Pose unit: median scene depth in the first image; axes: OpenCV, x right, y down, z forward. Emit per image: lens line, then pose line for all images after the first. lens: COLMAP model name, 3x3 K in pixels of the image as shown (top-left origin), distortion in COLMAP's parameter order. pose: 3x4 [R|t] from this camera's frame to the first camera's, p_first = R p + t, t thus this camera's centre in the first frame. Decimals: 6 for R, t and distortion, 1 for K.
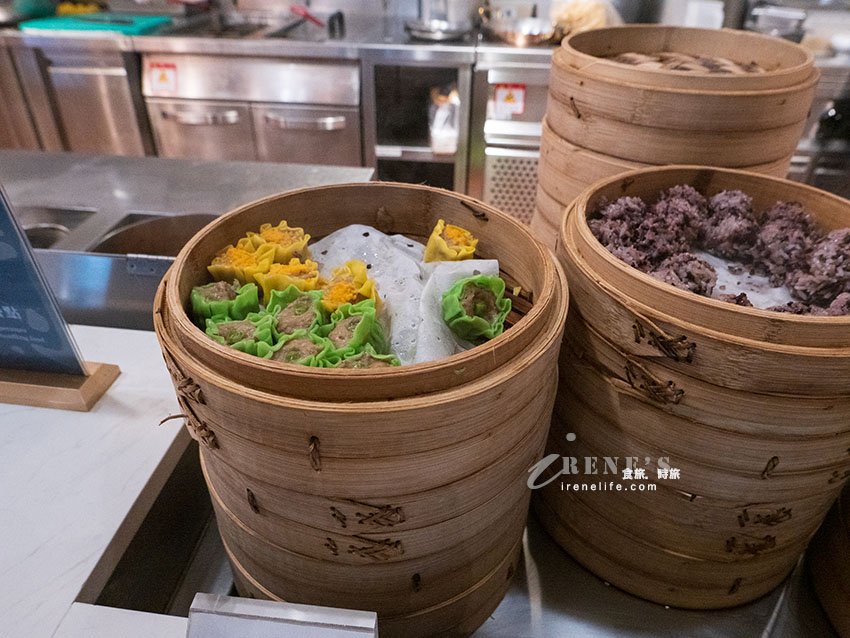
lens RADIAL K [[621.9, 0, 430.1], [0, 621.9, 318.3], [0, 0, 1]] dist [-0.013527, -0.001838]
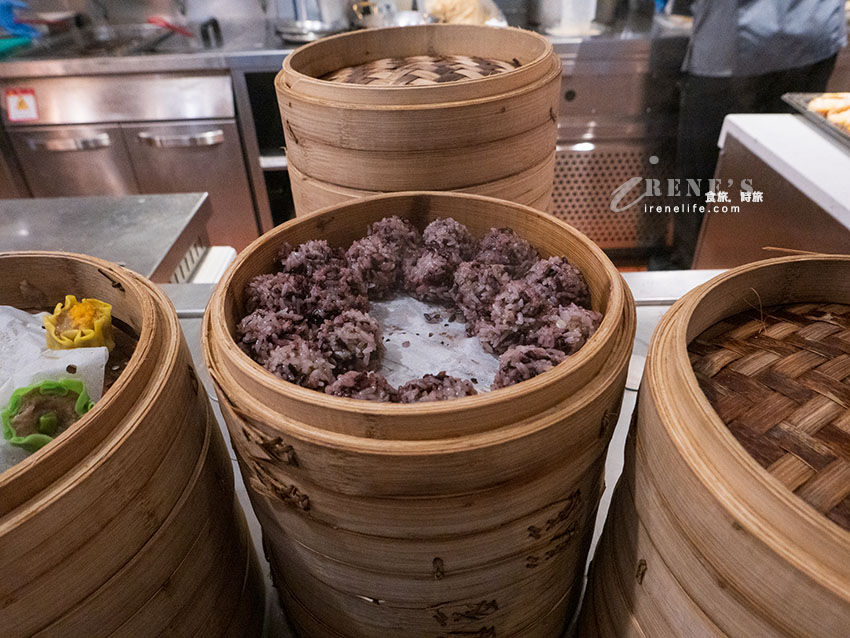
lens RADIAL K [[621.9, 0, 421.1], [0, 621.9, 322.2], [0, 0, 1]] dist [-0.013527, -0.001838]
pose [[0.993120, -0.101683, 0.058080, 0.382003], [0.100797, 0.994744, 0.017996, -0.079370], [-0.059605, -0.012018, 0.998150, 0.126768]]
